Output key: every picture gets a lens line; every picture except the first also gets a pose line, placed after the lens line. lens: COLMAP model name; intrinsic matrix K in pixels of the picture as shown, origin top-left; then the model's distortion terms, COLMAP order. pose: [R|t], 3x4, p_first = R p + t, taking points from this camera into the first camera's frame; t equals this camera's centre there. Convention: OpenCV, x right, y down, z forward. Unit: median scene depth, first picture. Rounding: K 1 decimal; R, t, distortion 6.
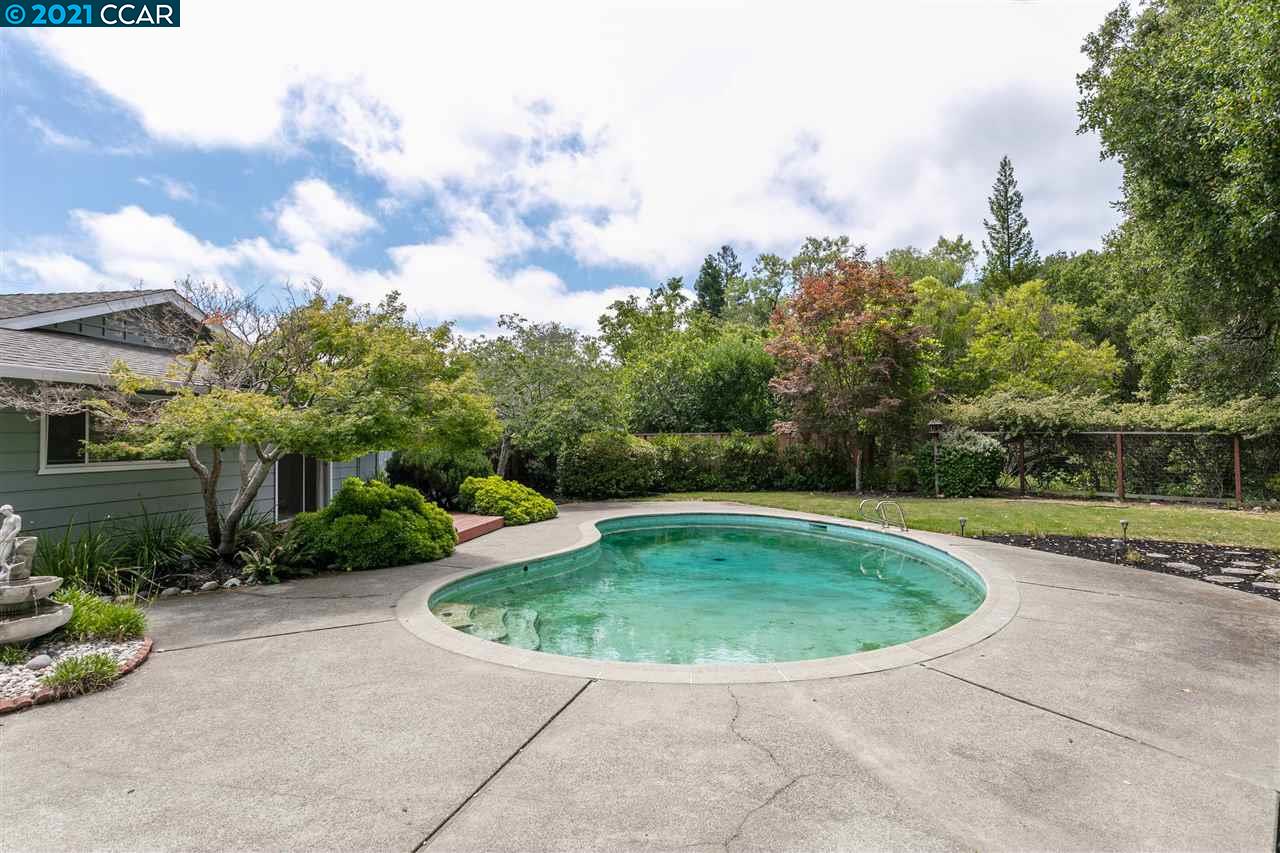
lens RADIAL K [[713.7, 0, 626.8], [0, 713.7, 420.0], [0, 0, 1]] dist [-0.002396, 0.000075]
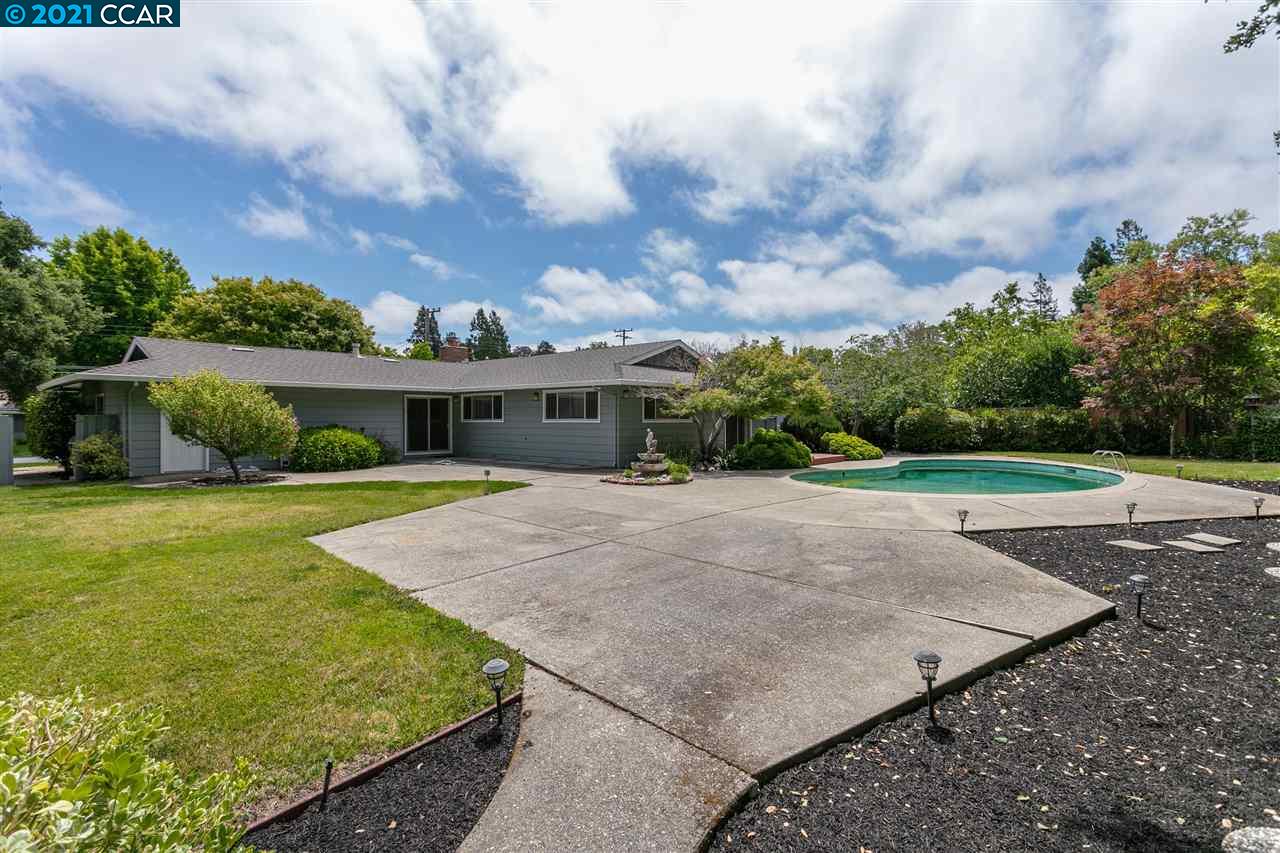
lens RADIAL K [[603.3, 0, 633.0], [0, 603.3, 416.8], [0, 0, 1]] dist [-0.005098, 0.001744]
pose [[0.831274, 0.002471, -0.555857, 0.210713], [0.011641, 0.999693, 0.021852, 0.004692], [0.555741, -0.024635, 0.830991, -0.495892]]
